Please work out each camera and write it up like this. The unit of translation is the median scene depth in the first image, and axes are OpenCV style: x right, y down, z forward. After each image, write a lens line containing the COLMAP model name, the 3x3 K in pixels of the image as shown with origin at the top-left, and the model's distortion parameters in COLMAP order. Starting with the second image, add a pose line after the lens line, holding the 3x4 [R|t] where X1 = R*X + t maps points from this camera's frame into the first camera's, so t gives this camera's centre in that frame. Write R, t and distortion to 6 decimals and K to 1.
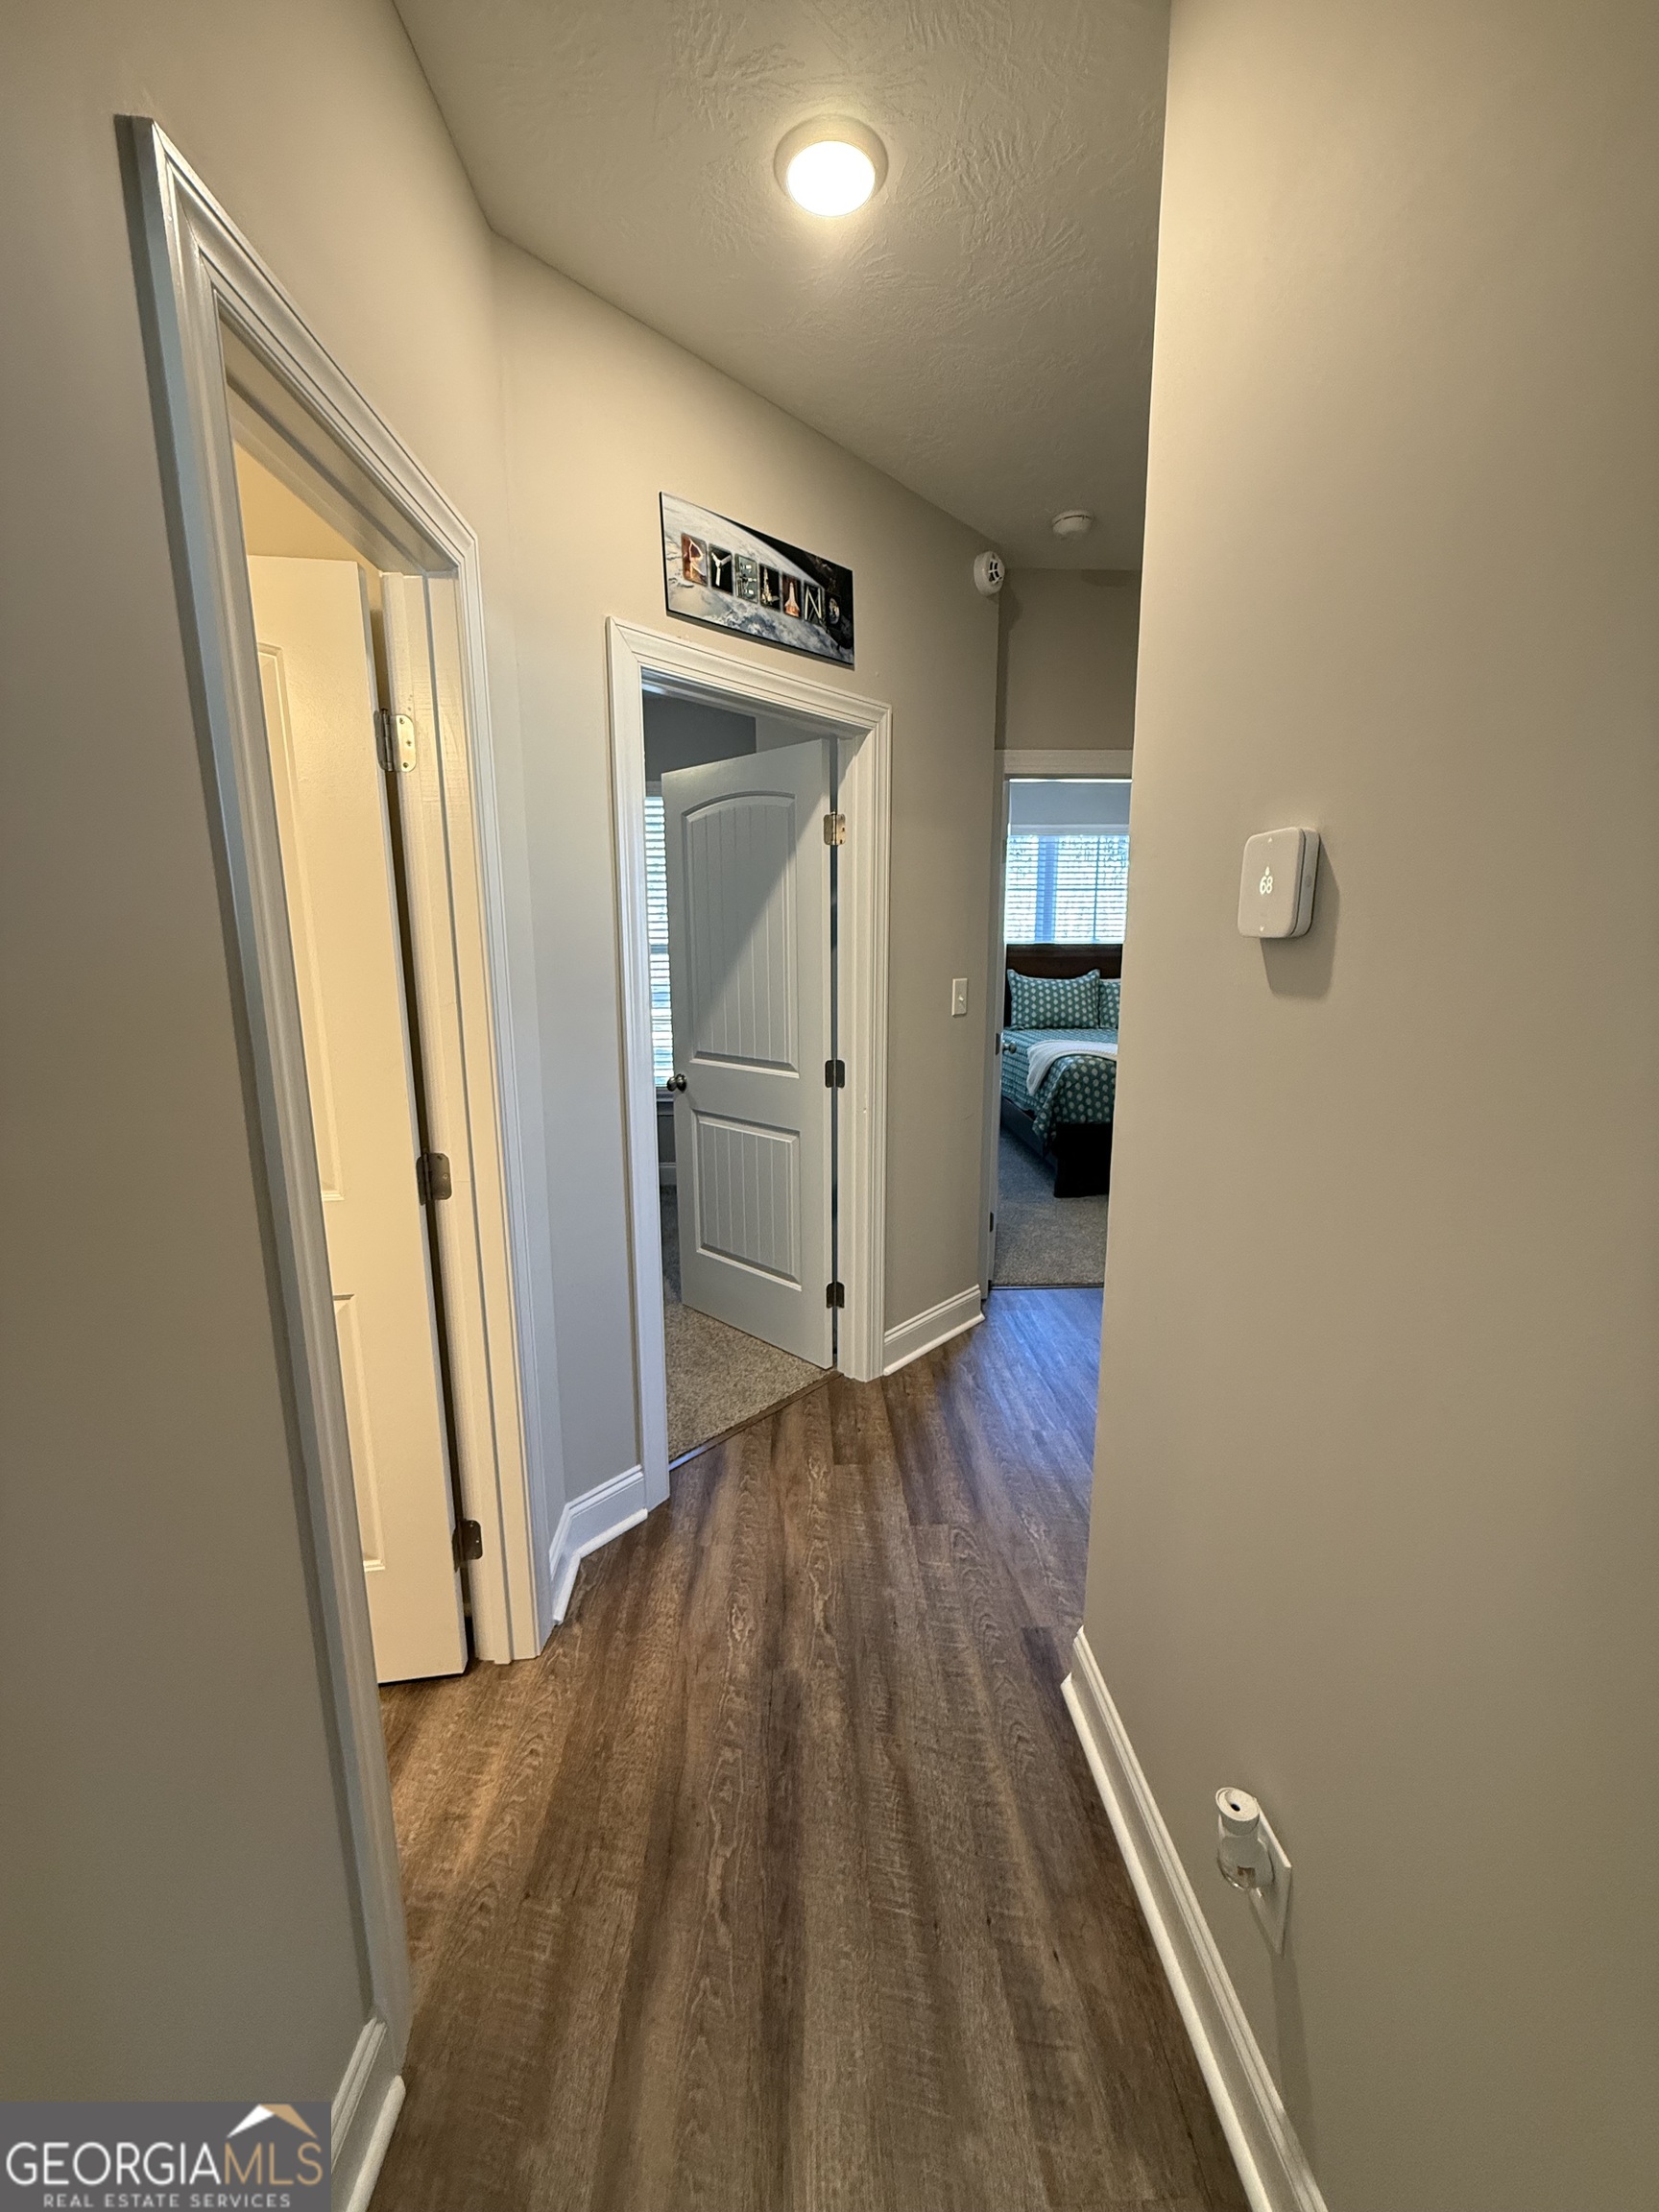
lens RADIAL K [[880.5, 0, 826.8], [0, 880.5, 1087.6], [0, 0, 1]] dist [-0.000587, 0.000633]
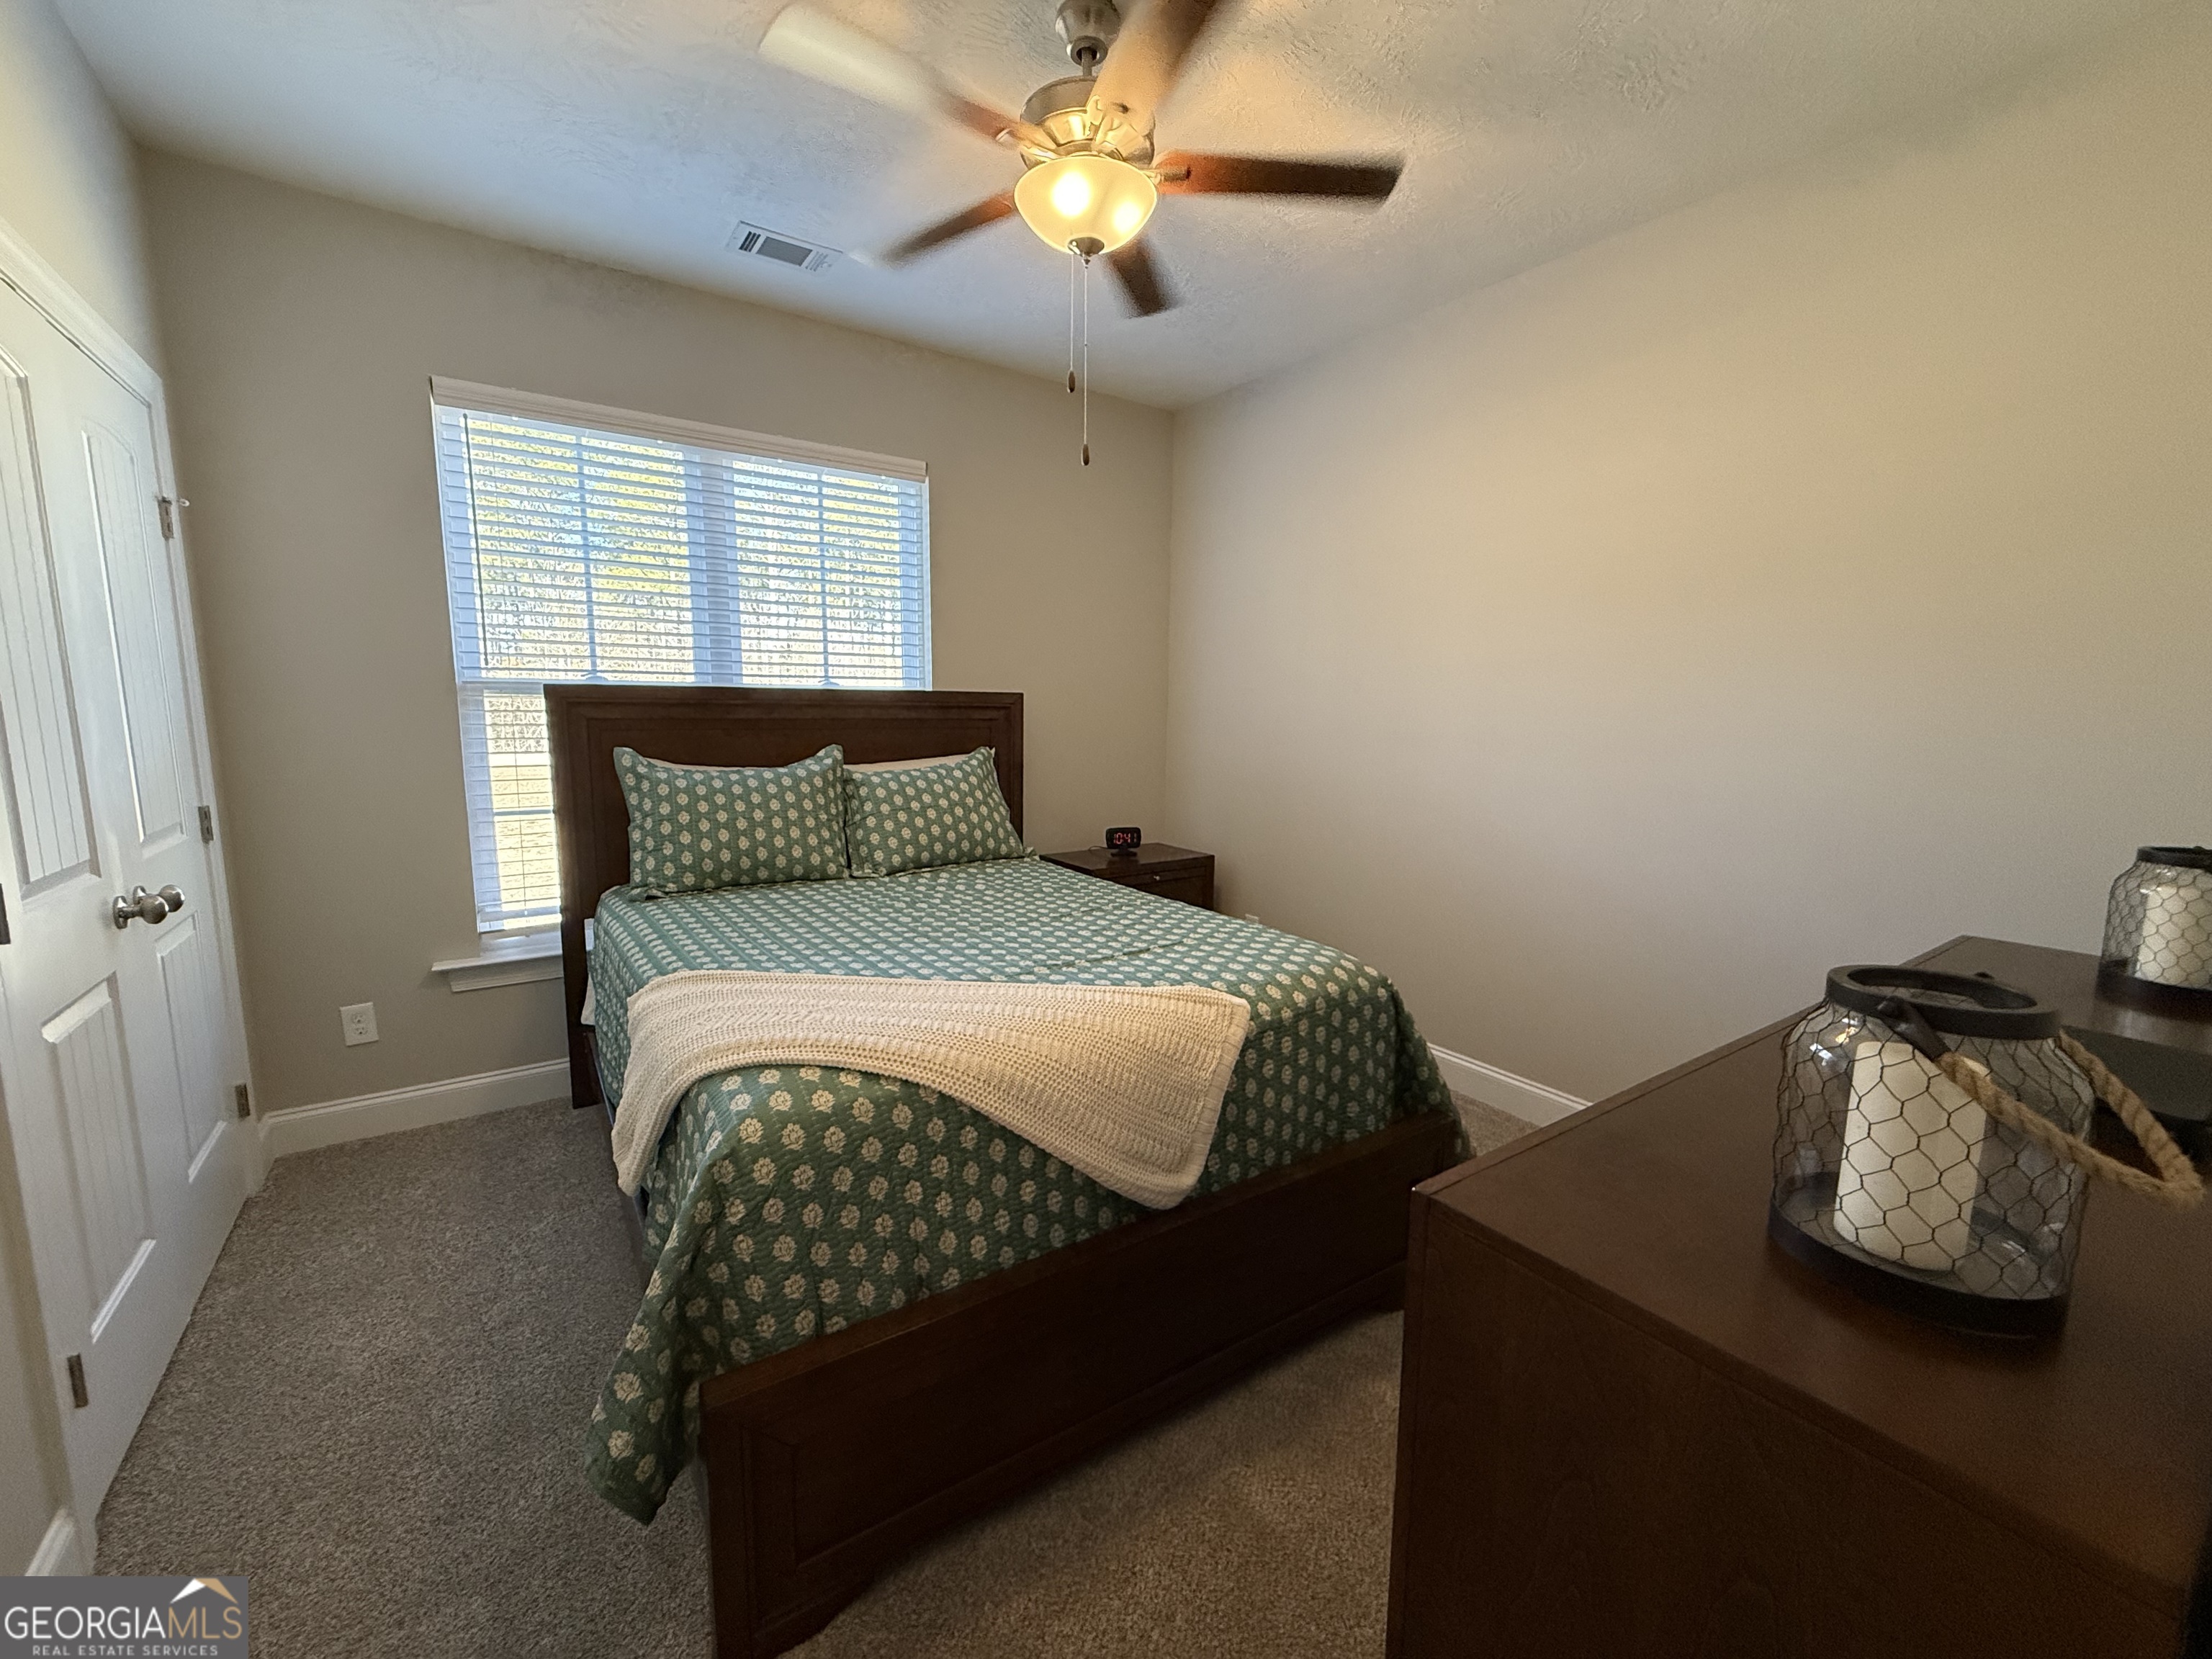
lens RADIAL K [[880.5, 0, 1120.0], [0, 880.5, 823.4], [0, 0, 1]] dist [-0.000587, 0.000633]
pose [[0.832753, -0.066288, 0.549661, 0.232061], [0.082461, 0.996583, -0.004745, -0.104080], [-0.547469, 0.049277, 0.835374, 0.713178]]
